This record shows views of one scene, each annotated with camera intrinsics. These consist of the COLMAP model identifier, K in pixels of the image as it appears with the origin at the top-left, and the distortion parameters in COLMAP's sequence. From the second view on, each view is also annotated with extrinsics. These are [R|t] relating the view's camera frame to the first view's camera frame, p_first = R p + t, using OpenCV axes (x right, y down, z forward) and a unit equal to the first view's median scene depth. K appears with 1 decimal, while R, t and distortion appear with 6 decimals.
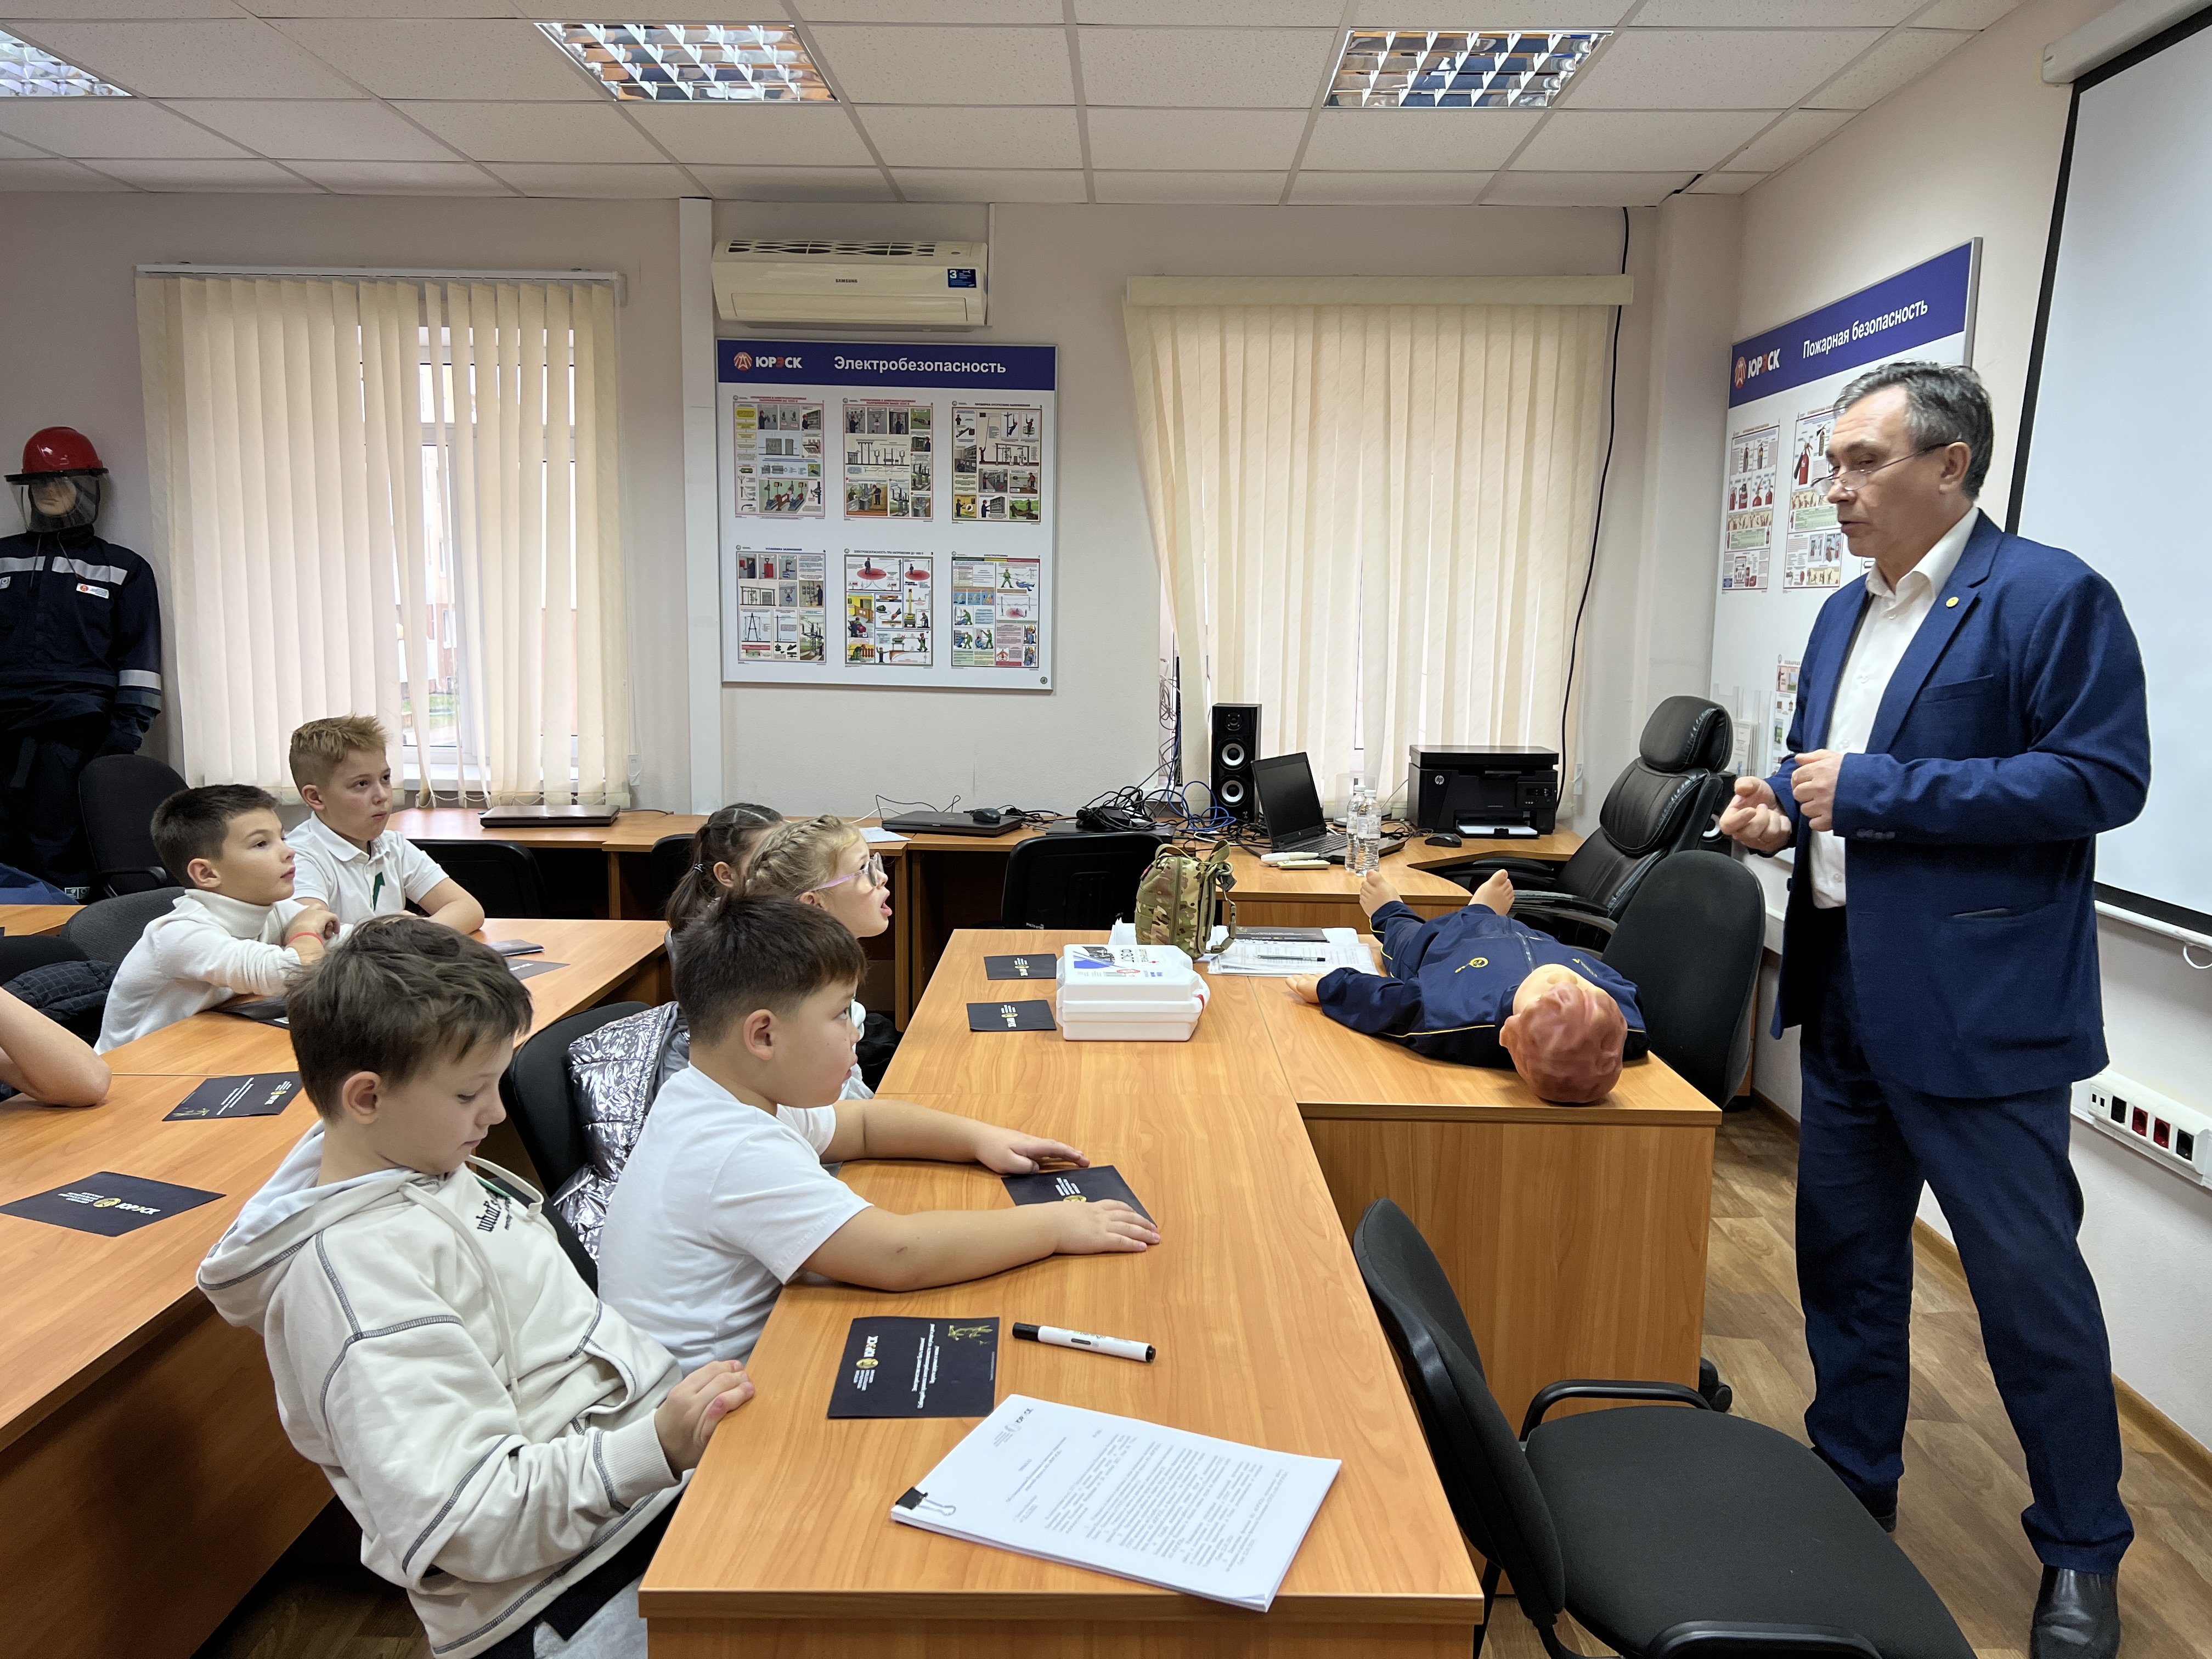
lens RADIAL K [[1680.2, 0, 1110.5], [0, 1680.2, 829.5], [0, 0, 1]] dist [0.045333, -0.033653]
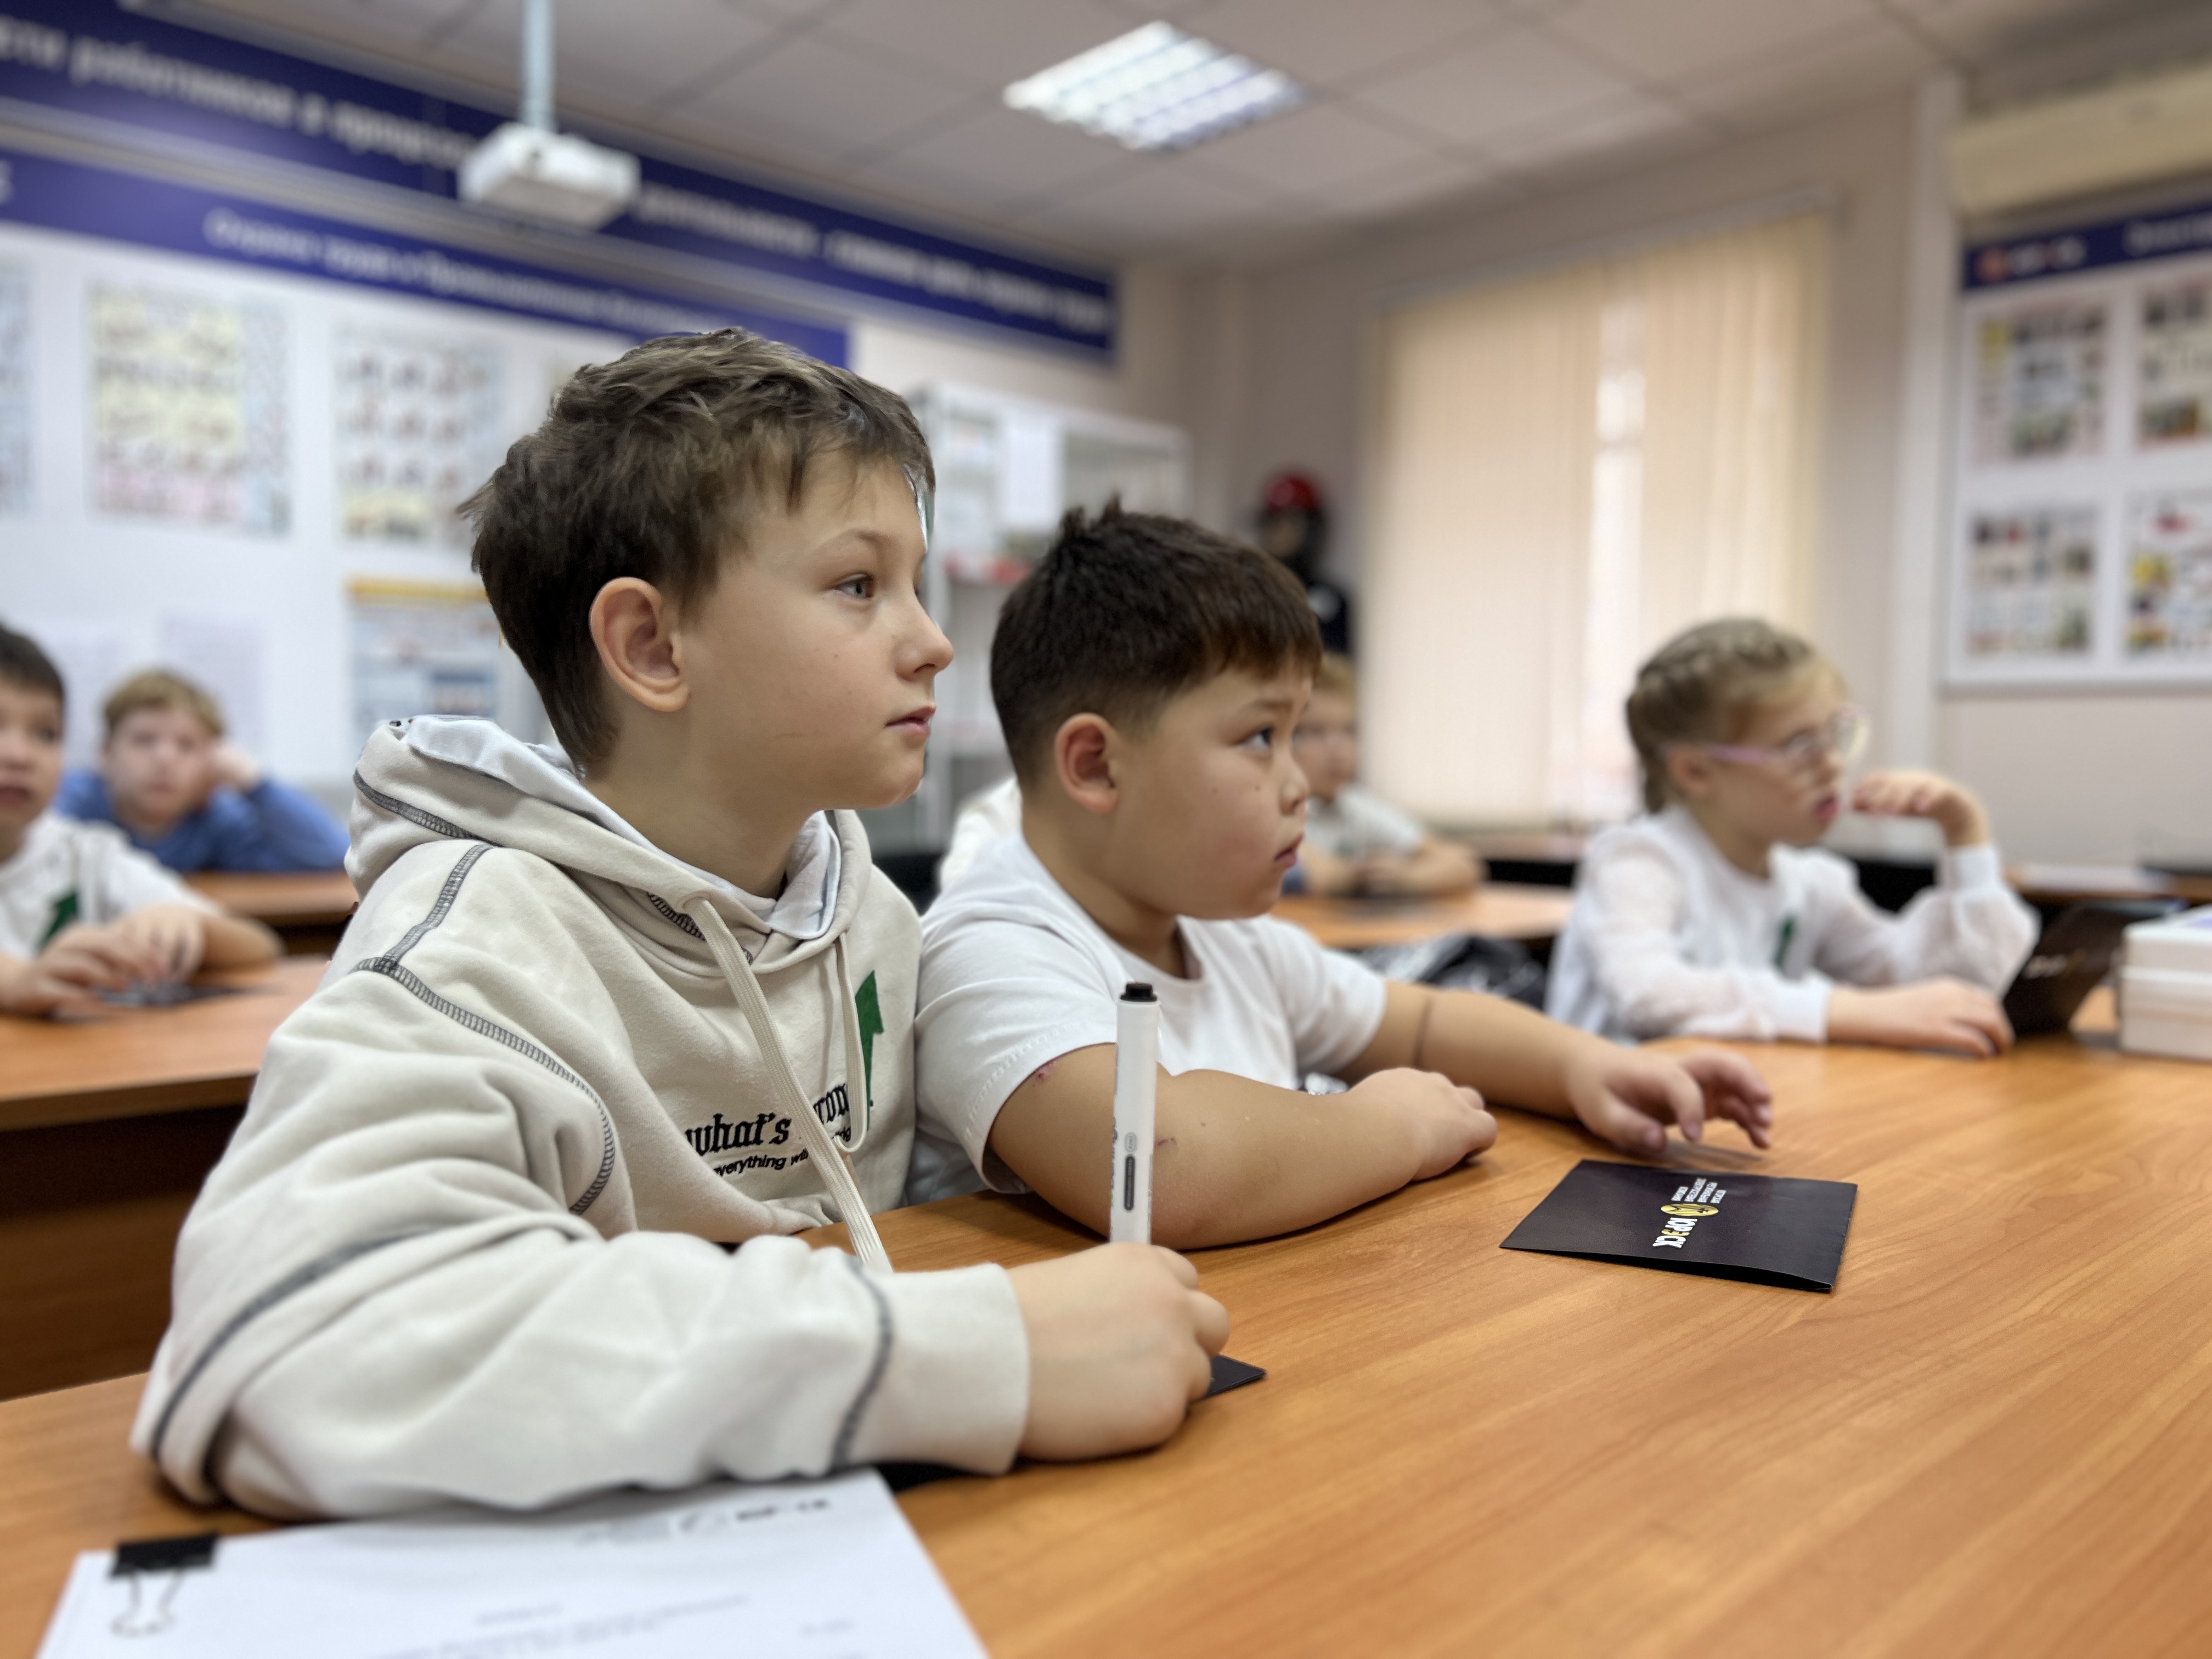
lens RADIAL K [[1680.2, 0, 1105.1], [0, 1680.2, 833.5], [0, 0, 1]] dist [0.045333, -0.033653]
pose [[0.699491, 0.036332, -0.713718, 0.057728], [-0.101484, 0.993636, -0.048880, 0.055420], [0.707399, 0.106622, 0.698726, 0.207606]]
